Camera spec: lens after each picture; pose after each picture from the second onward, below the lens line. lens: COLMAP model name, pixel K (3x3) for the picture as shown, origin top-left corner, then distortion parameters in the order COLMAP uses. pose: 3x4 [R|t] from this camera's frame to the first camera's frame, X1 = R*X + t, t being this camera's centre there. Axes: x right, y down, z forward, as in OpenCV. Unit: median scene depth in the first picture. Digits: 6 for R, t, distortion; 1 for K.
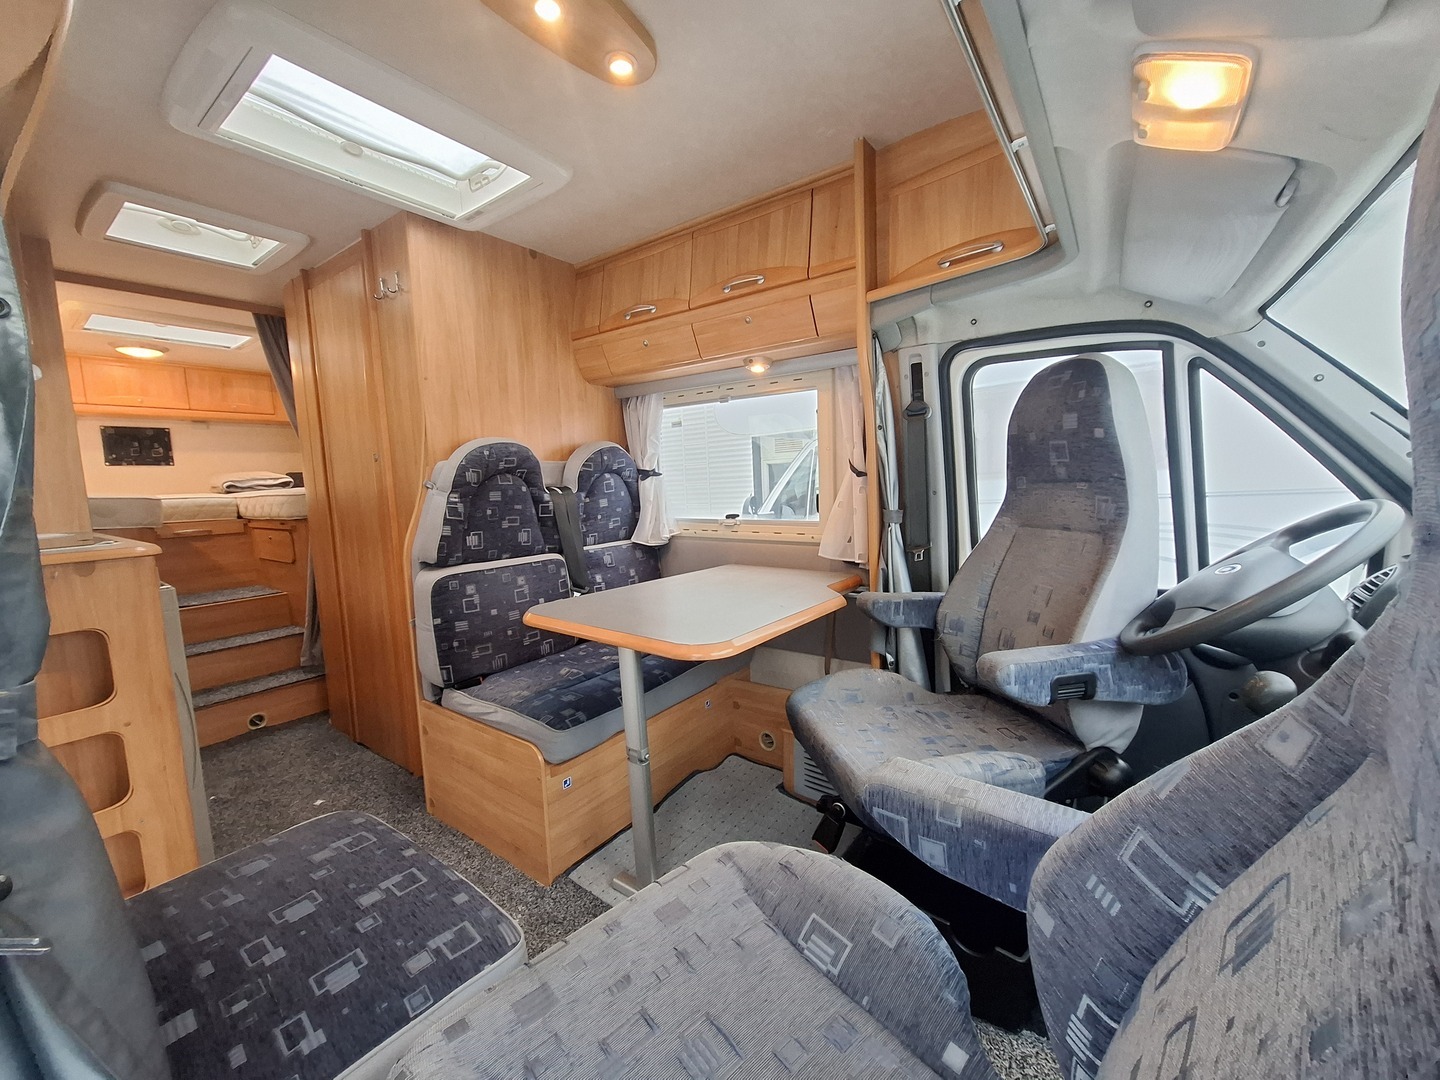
lens RADIAL K [[562.0, 0, 732.5], [0, 562.0, 538.3], [0, 0, 1]] dist [-0.005877, -0.000211]
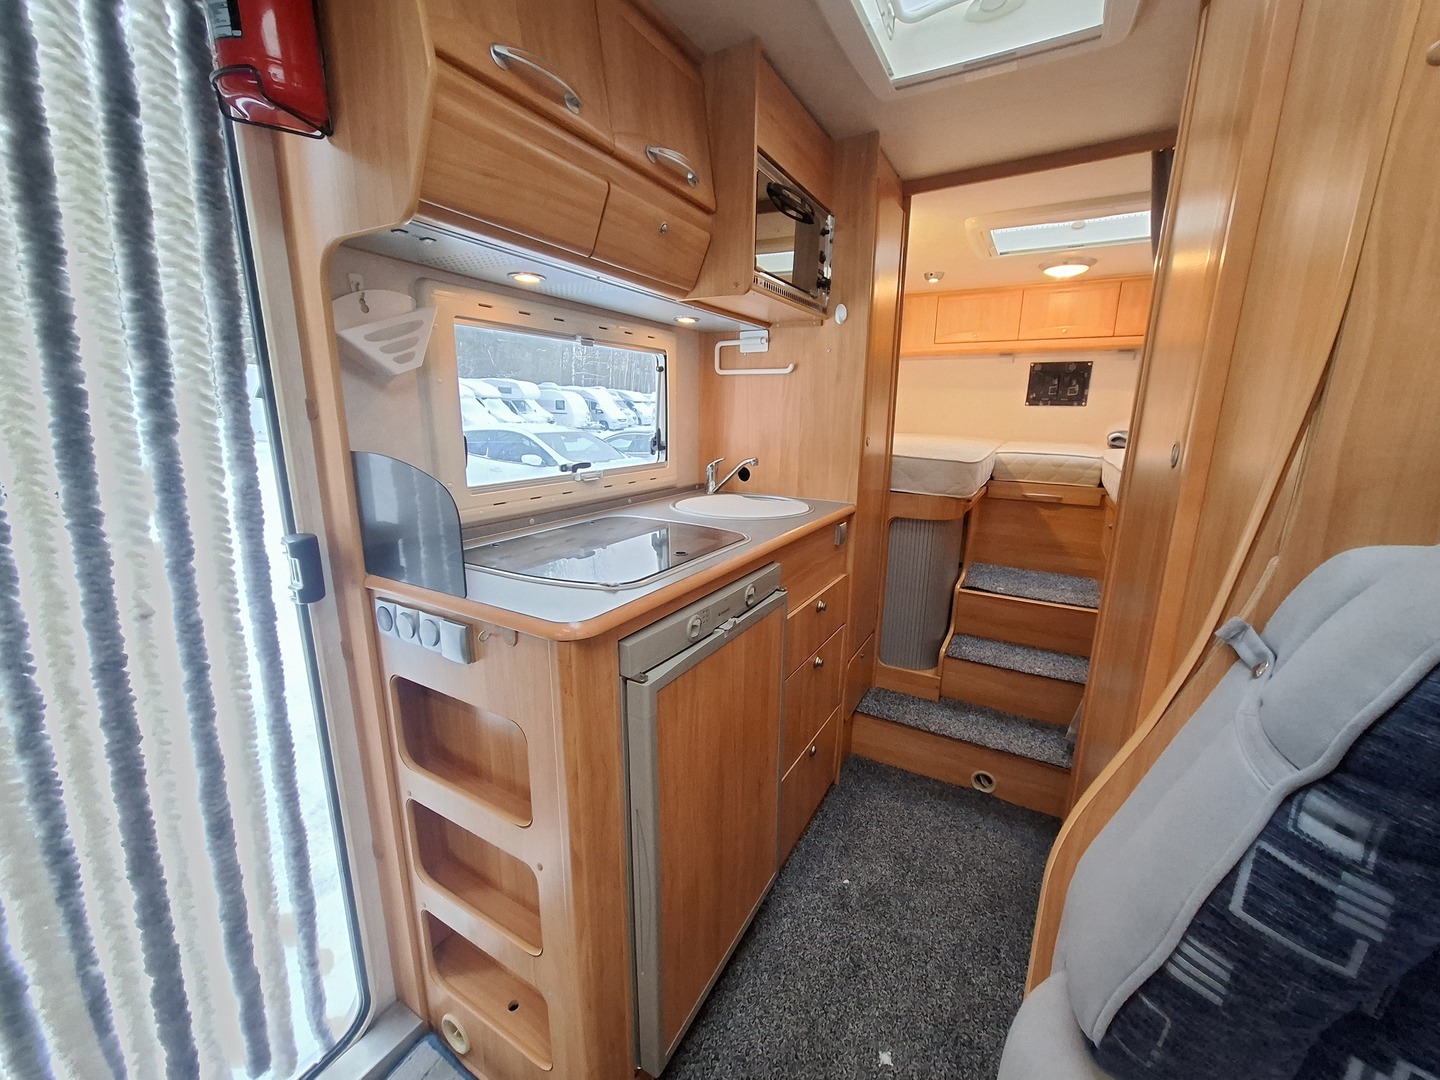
lens RADIAL K [[562.0, 0, 732.5], [0, 562.0, 538.3], [0, 0, 1]] dist [-0.005877, -0.000211]
pose [[0.104364, 0.251266, -0.962275, -0.314074], [-0.120547, 0.963621, 0.238544, -0.132705], [0.987206, 0.091104, 0.130857, 0.659075]]
